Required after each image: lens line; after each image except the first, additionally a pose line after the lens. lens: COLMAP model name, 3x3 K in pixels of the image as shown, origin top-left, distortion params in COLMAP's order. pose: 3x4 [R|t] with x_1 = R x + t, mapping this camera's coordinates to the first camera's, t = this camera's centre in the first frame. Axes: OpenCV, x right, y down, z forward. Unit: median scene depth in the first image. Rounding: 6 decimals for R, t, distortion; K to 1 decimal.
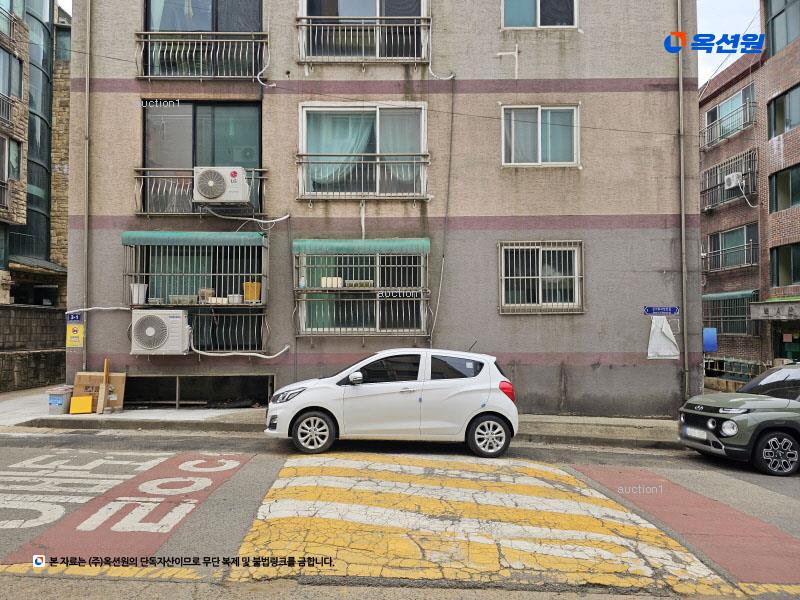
lens RADIAL K [[538.4, 0, 380.4], [0, 538.4, 309.9], [0, 0, 1]] dist [0.071525, -0.066046]
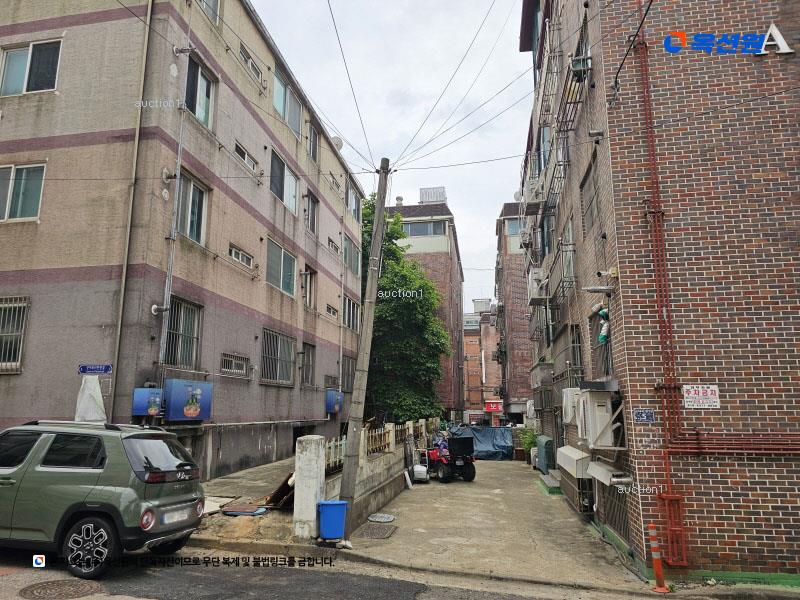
lens RADIAL K [[538.4, 0, 402.0], [0, 538.4, 304.0], [0, 0, 1]] dist [0.071525, -0.066046]
pose [[0.984221, -0.035803, -0.173283, 1.158875], [0.006402, 0.985879, -0.167334, 0.049272], [0.176827, 0.163585, 0.970553, 0.193334]]
